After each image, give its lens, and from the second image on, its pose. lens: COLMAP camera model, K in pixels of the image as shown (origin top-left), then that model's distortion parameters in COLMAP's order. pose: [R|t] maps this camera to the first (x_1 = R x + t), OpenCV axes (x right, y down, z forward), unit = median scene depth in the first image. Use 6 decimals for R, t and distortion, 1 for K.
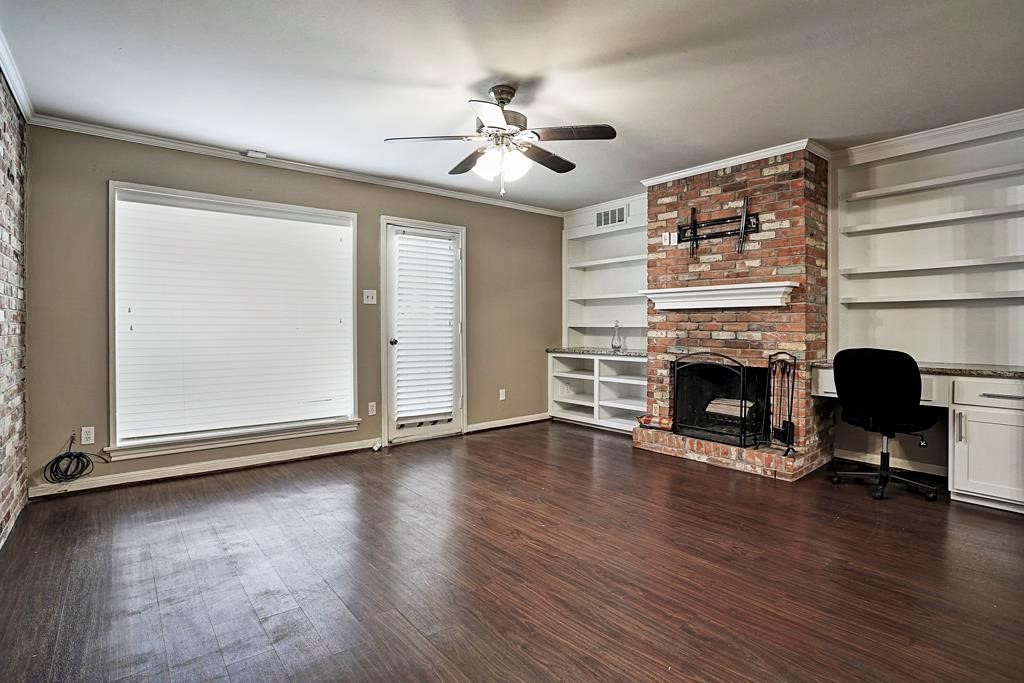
lens RADIAL K [[521.3, 0, 513.1], [0, 521.3, 328.9], [0, 0, 1]] dist [-0.059334, 0.000338]
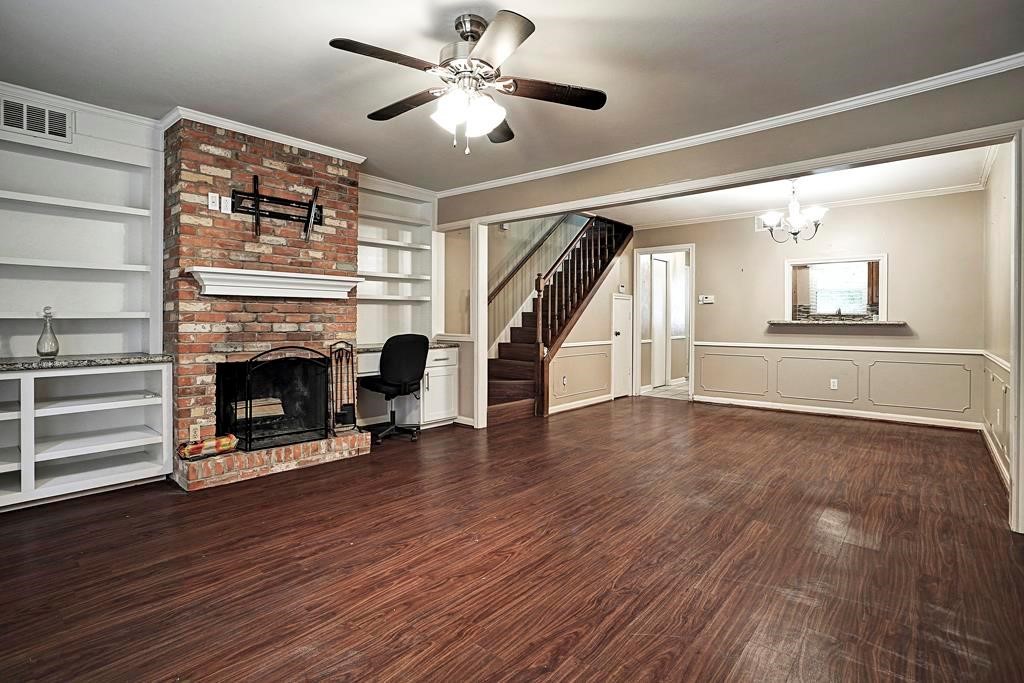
lens RADIAL K [[564.1, 0, 512.7], [0, 564.1, 318.5], [0, 0, 1]] dist [-0.054386, 0.001101]
pose [[-0.238154, -0.002904, 0.971223, -0.671323], [0.001057, 0.999994, 0.003249, -0.006288], [-0.971227, 0.001800, -0.238150, 0.872153]]
